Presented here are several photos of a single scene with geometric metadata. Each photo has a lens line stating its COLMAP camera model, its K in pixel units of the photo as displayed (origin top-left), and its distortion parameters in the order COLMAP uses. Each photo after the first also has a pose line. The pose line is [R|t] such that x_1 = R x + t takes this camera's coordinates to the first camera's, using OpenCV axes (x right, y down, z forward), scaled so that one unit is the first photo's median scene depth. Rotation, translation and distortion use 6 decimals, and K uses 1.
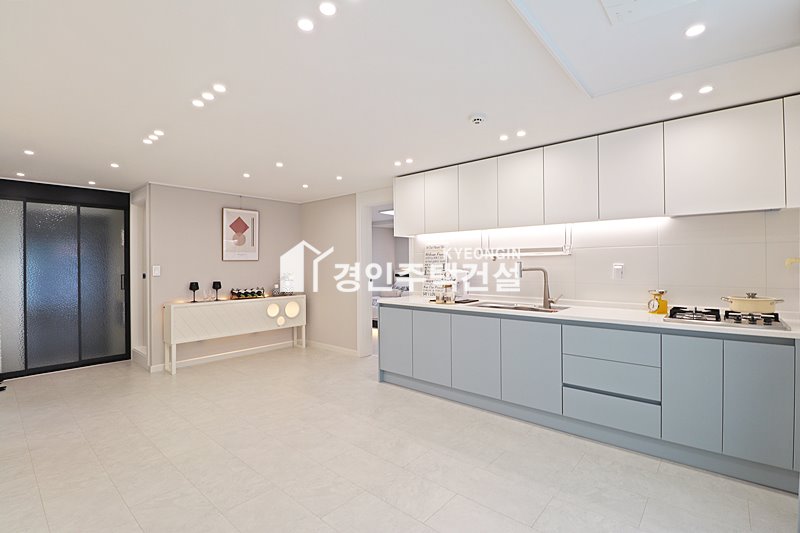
lens RADIAL K [[370.4, 0, 400.9], [0, 370.4, 264.8], [0, 0, 1]] dist [-0.004621, -0.010430]
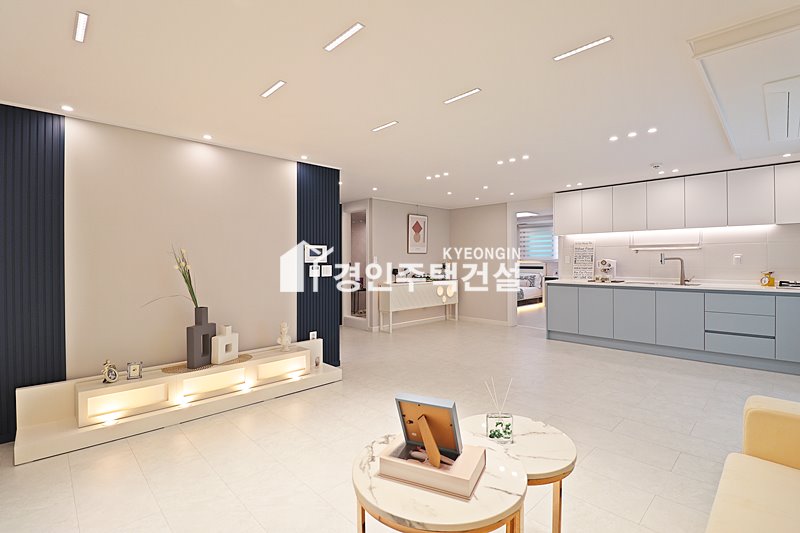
lens RADIAL K [[370.4, 0, 408.1], [0, 370.4, 259.8], [0, 0, 1]] dist [-0.004621, -0.010430]
pose [[0.996762, 0.003060, -0.080346, -0.437233], [-0.003259, 0.999992, -0.002345, 0.018395], [0.080338, 0.002599, 0.996764, -0.414818]]
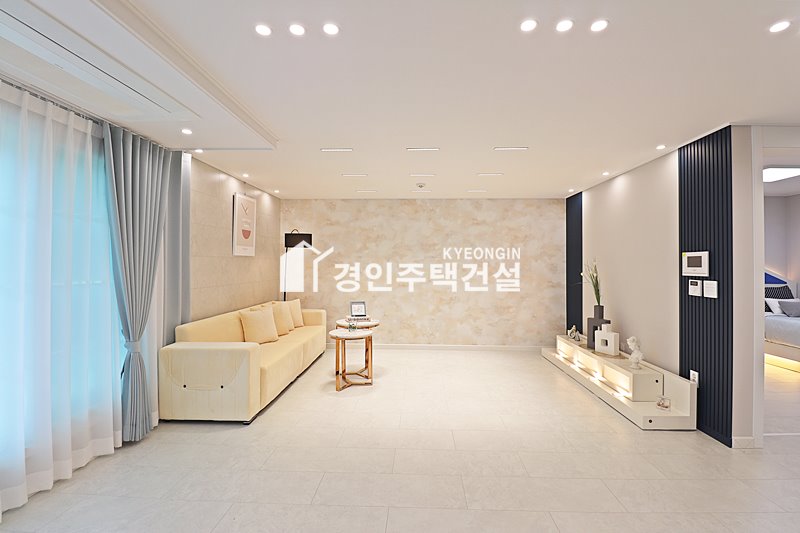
lens RADIAL K [[370.4, 0, 403.2], [0, 370.4, 258.8], [0, 0, 1]] dist [-0.004621, -0.010430]
pose [[-0.785438, -0.007052, -0.618900, 0.084927], [-0.002866, 0.999966, -0.007756, -0.000833], [0.618934, -0.004318, -0.785431, 0.692870]]
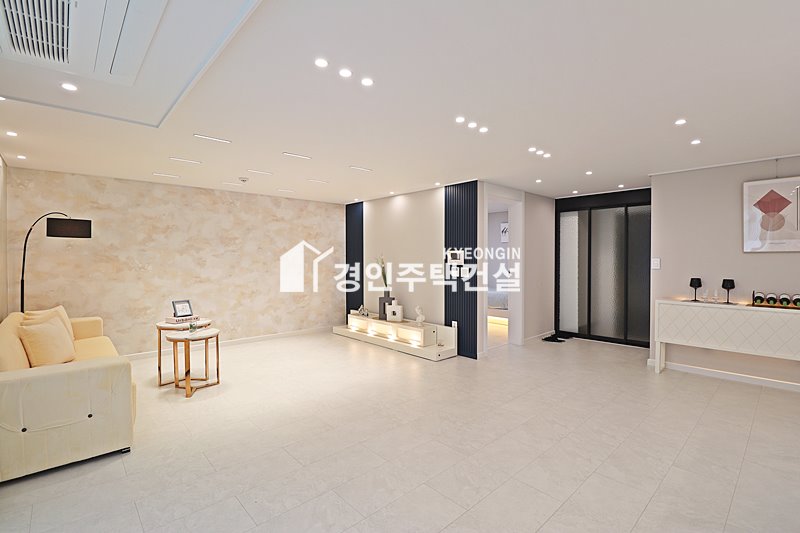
lens RADIAL K [[370.4, 0, 403.4], [0, 370.4, 260.2], [0, 0, 1]] dist [-0.004621, -0.010430]
pose [[-0.110877, 0.011847, -0.993763, 0.396386], [-0.003067, 0.999920, 0.012262, -0.003258], [0.993829, 0.004408, -0.110832, 0.463343]]
